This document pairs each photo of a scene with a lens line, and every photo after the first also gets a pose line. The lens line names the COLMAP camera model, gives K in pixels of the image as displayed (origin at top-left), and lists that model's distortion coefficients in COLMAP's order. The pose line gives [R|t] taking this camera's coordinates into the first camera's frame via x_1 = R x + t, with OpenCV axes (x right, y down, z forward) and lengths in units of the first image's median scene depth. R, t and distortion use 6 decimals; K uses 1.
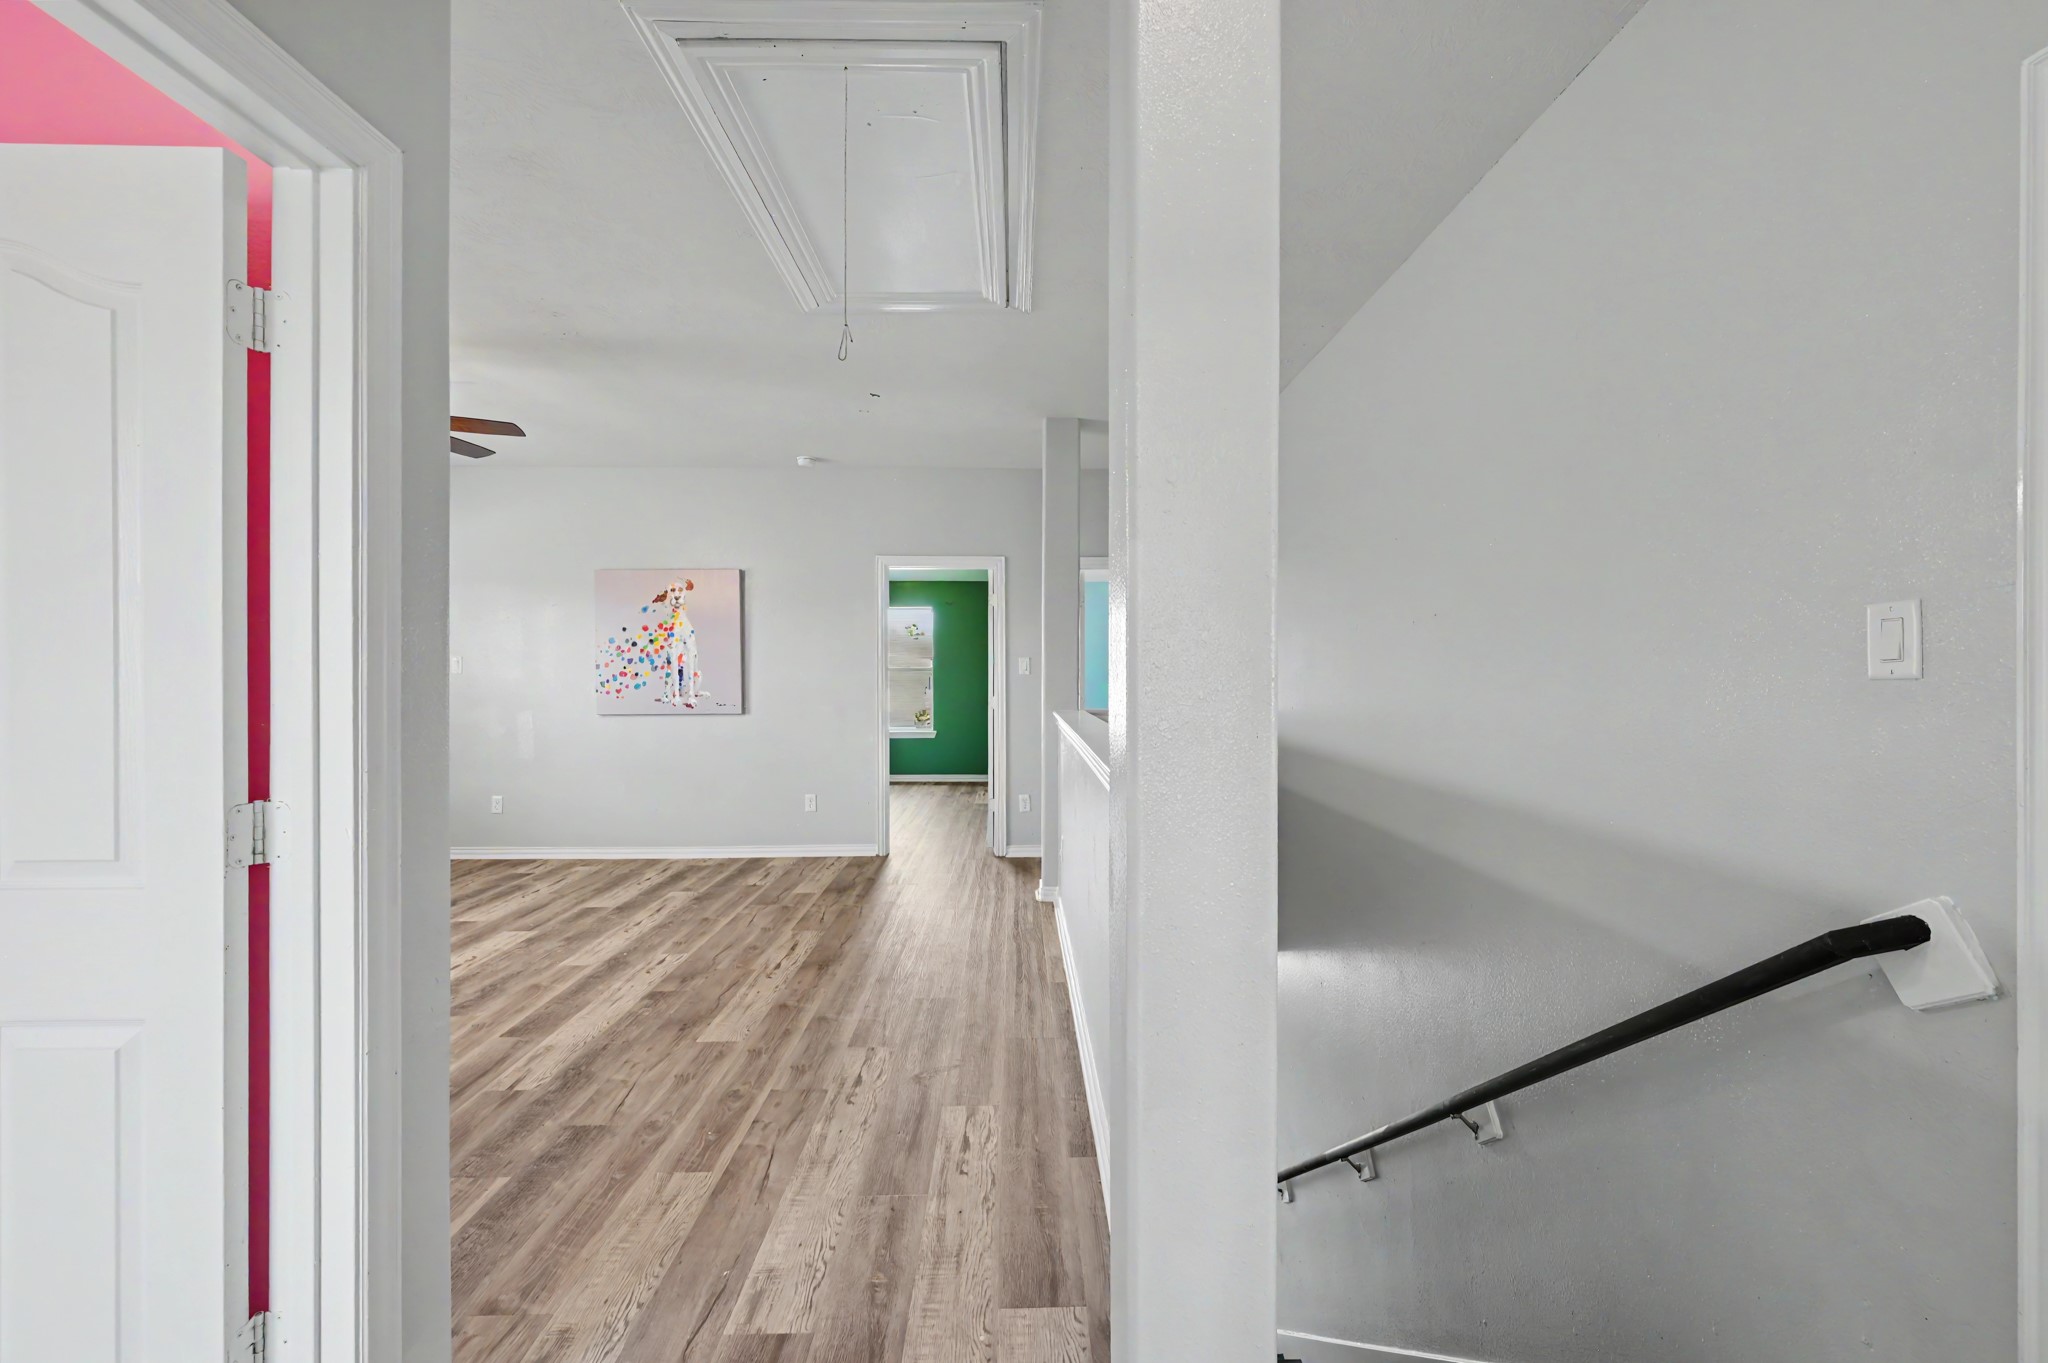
lens RADIAL K [[819.1, 0, 1025.2], [0, 819.1, 673.7], [0, 0, 1]] dist [0.000769, 0.000404]
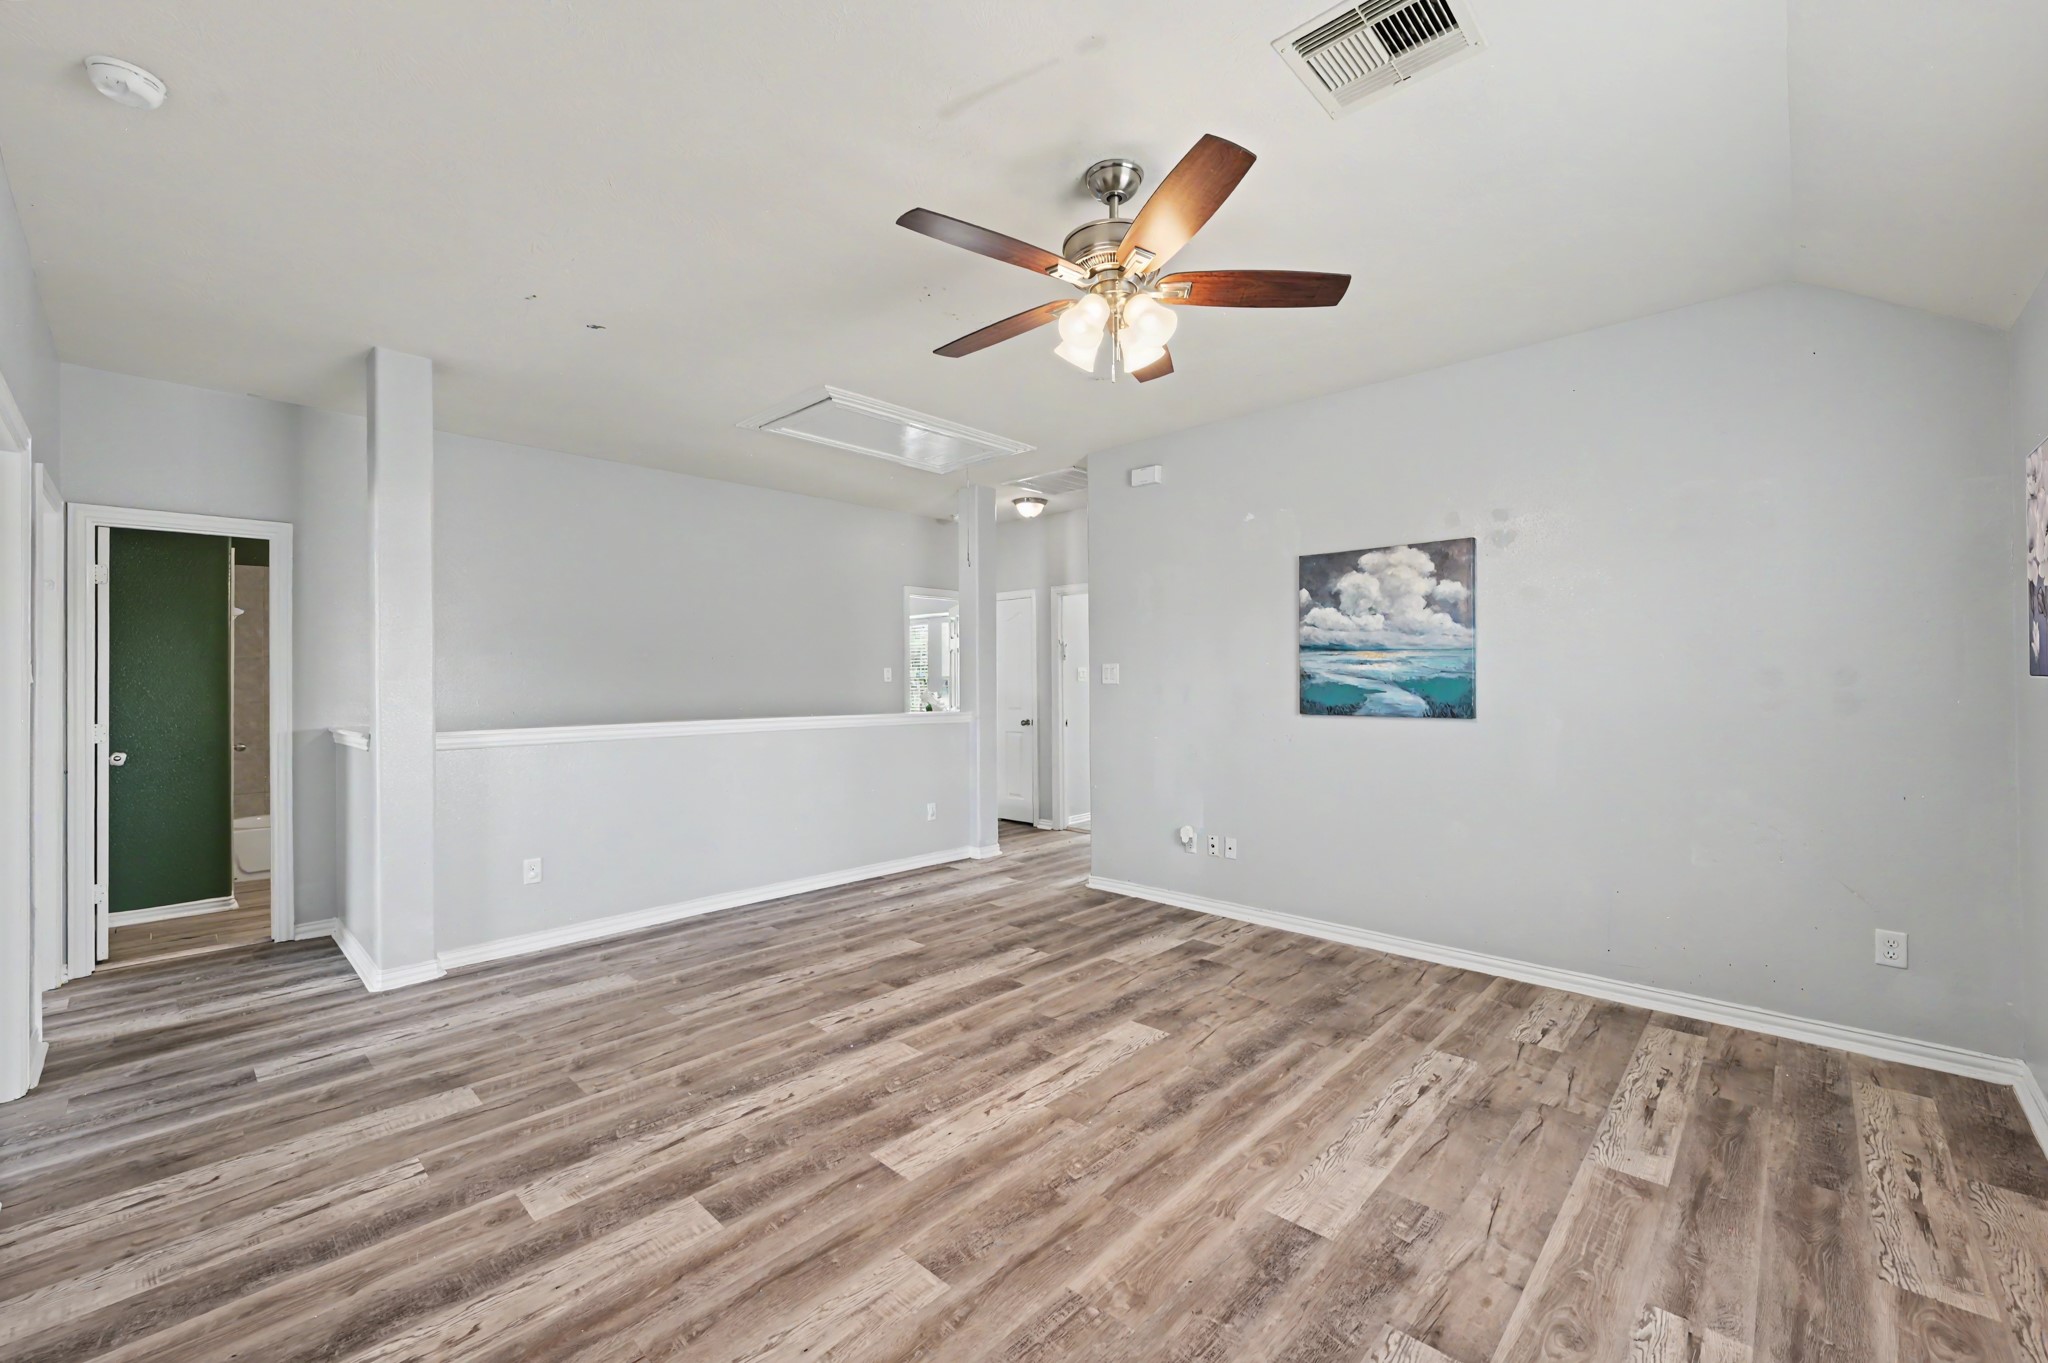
lens RADIAL K [[819.1, 0, 1031.6], [0, 819.1, 677.6], [0, 0, 1]] dist [0.000769, 0.000404]
pose [[-0.721609, 0.007371, 0.692261, -0.916877], [0.009349, 0.999956, -0.000902, -0.002754], [-0.692237, 0.005821, -0.721647, 1.148333]]
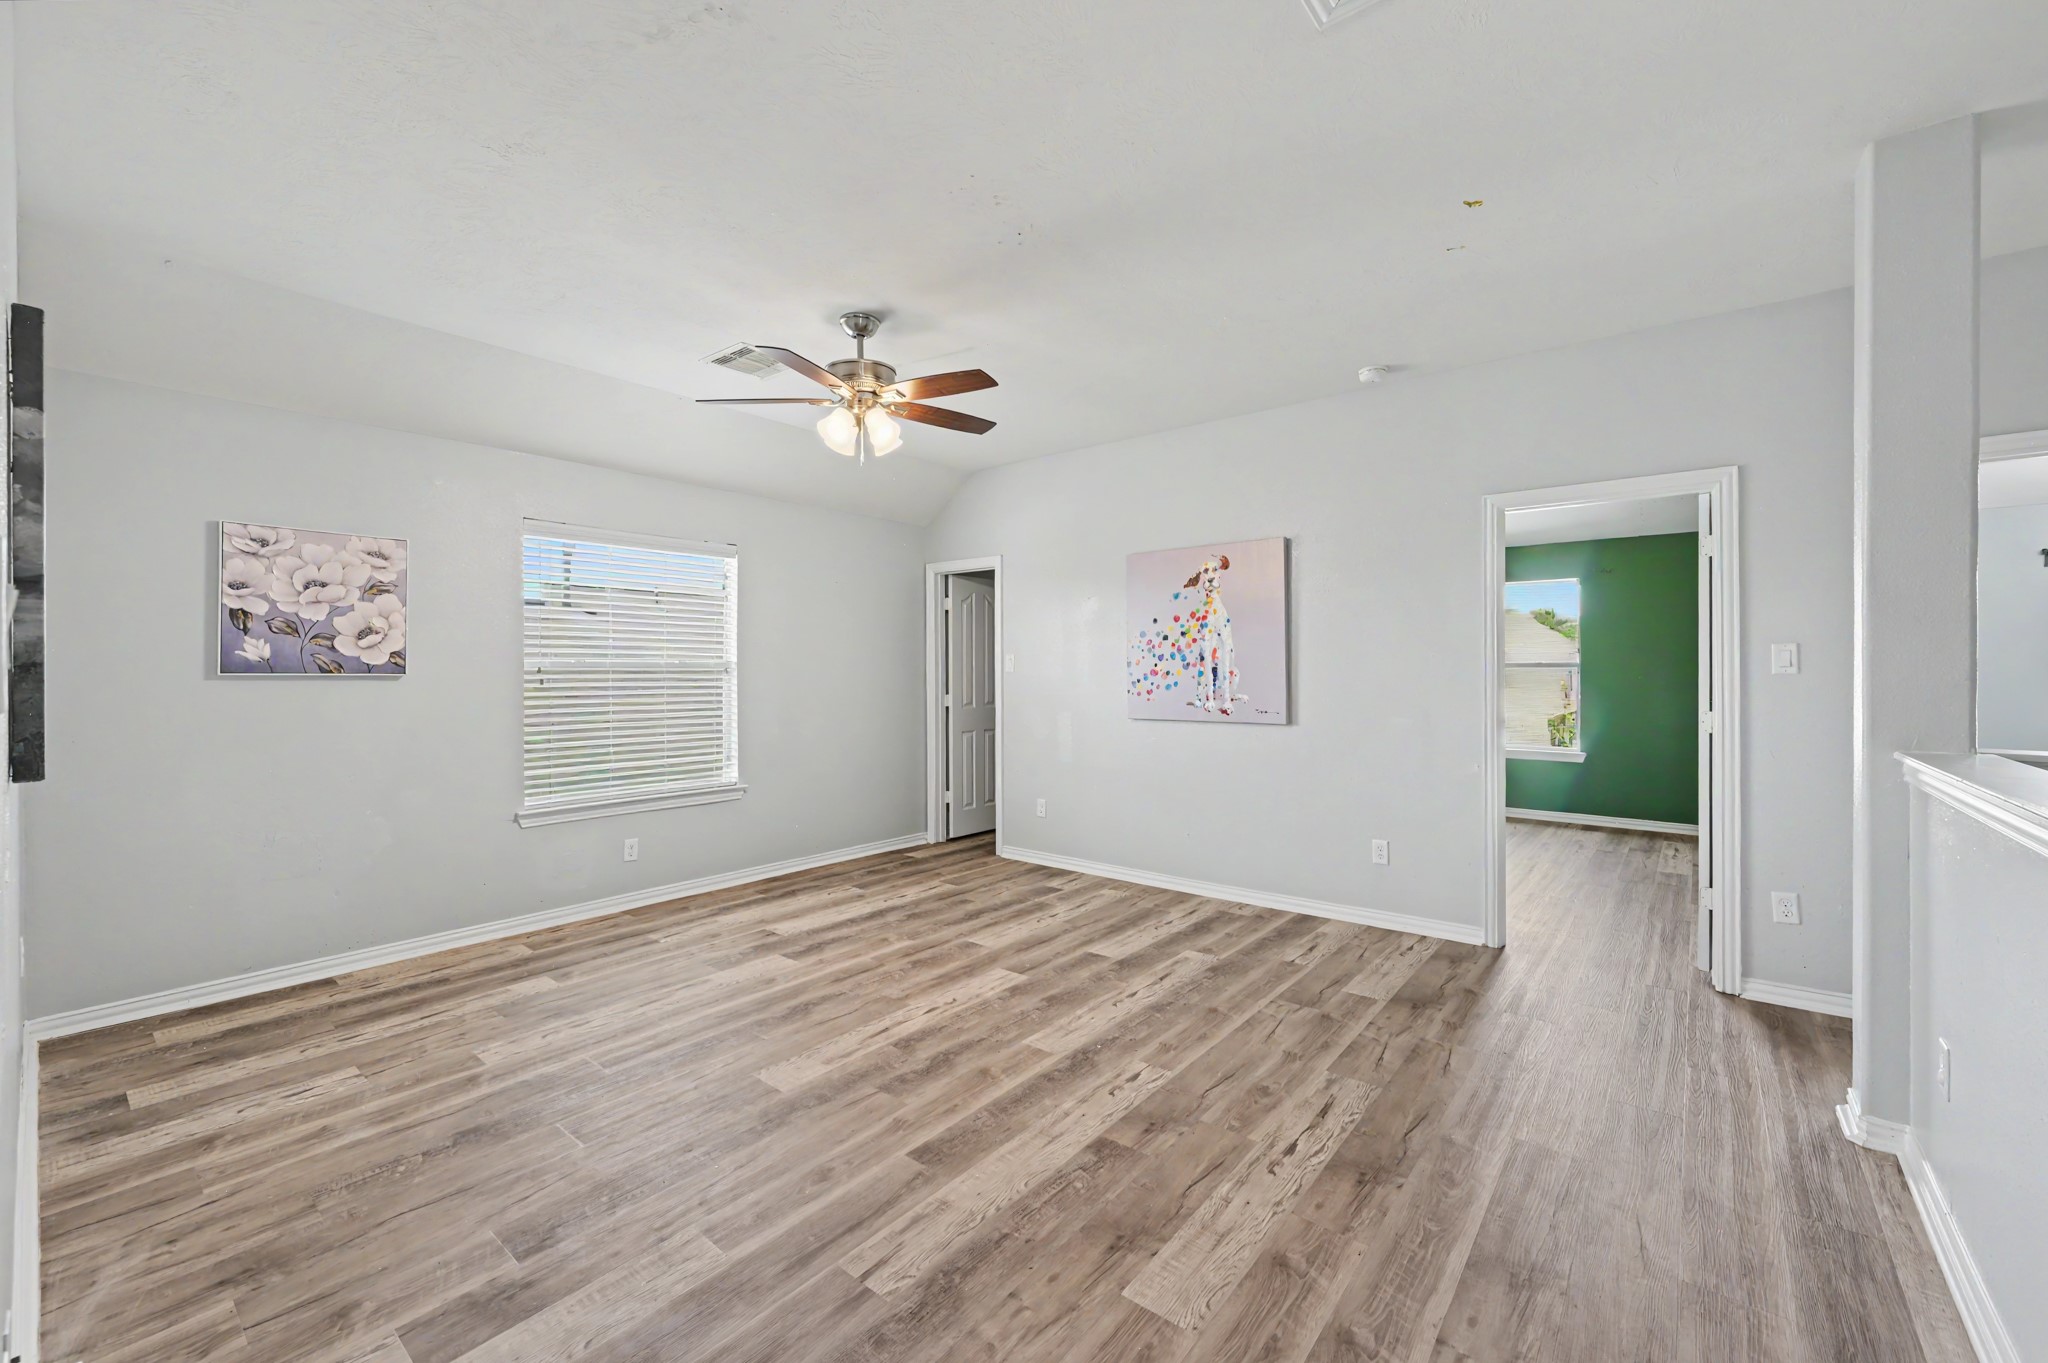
lens RADIAL K [[819.1, 0, 1027.7], [0, 819.1, 672.4], [0, 0, 1]] dist [0.000769, 0.000404]
pose [[0.764810, 0.000465, -0.644256, -0.043365], [0.000922, 0.999998, 0.001817, -0.001833], [0.644255, -0.001983, 0.764808, 0.307007]]
